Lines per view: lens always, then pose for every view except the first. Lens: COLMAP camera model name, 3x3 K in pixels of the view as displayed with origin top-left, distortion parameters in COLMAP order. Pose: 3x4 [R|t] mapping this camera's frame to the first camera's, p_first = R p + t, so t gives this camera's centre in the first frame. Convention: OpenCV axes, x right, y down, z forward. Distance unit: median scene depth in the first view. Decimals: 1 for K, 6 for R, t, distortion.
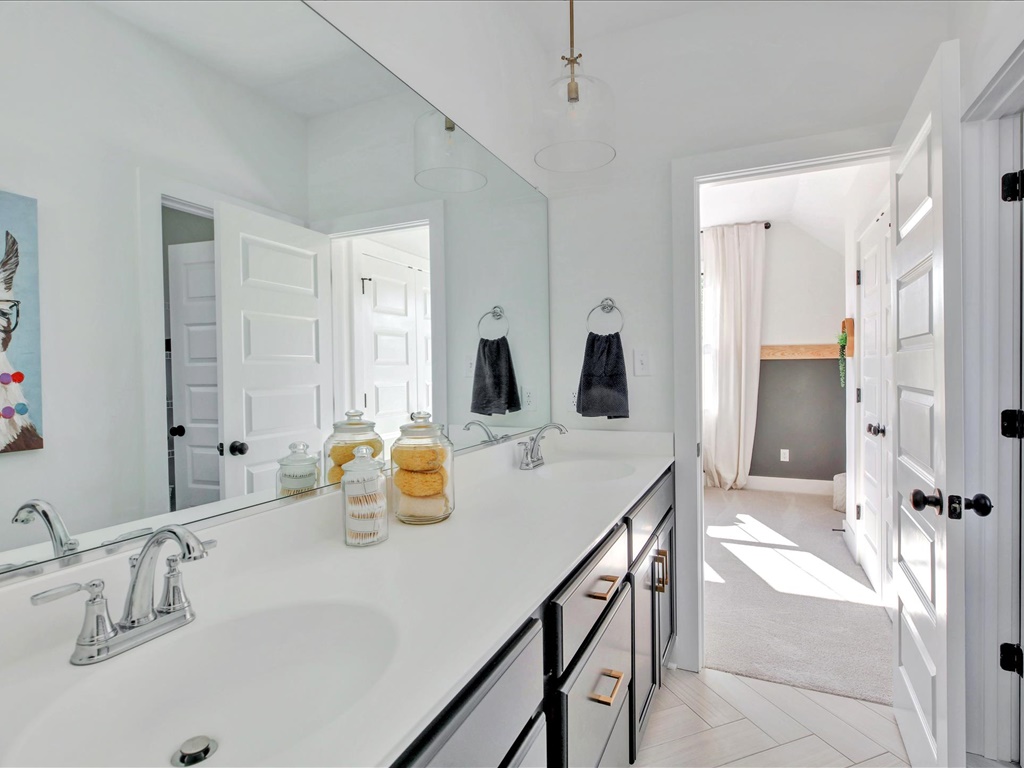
lens RADIAL K [[538.1, 0, 515.4], [0, 538.1, 383.1], [0, 0, 1]] dist [-0.012851, 0.009794]
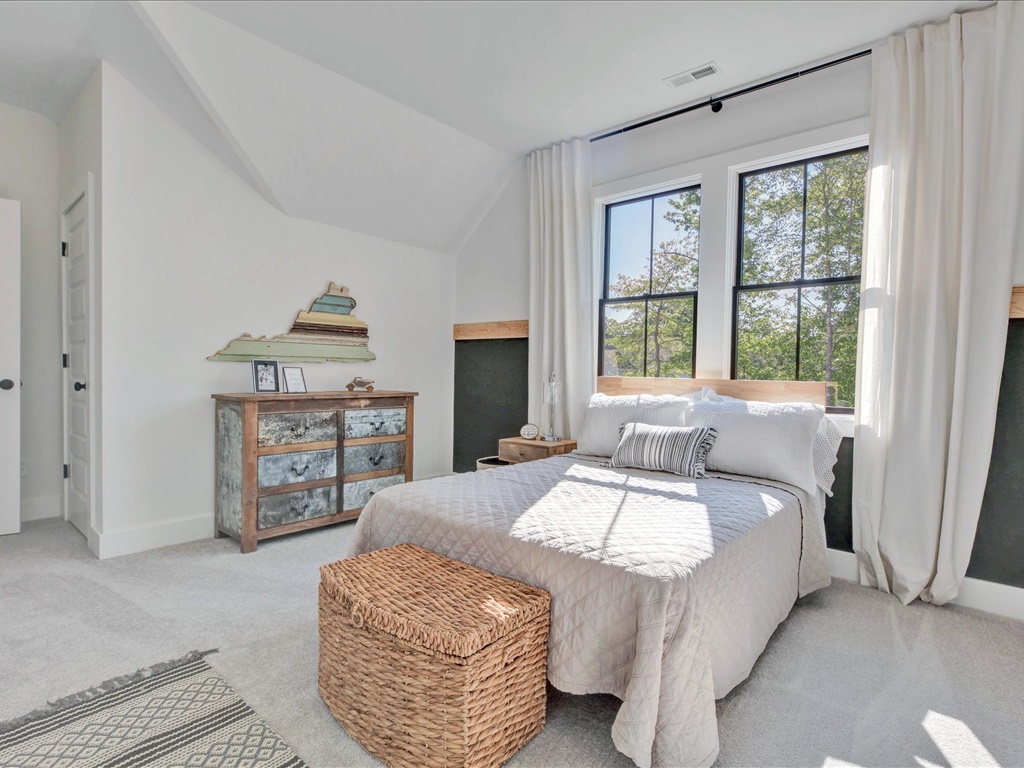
lens RADIAL K [[538.1, 0, 507.5], [0, 538.1, 382.6], [0, 0, 1]] dist [-0.012851, 0.009794]
pose [[0.948722, 0.028546, -0.314820, 0.207213], [-0.021728, 0.999448, 0.025144, 0.005004], [0.315364, -0.017014, 0.948818, 0.455497]]
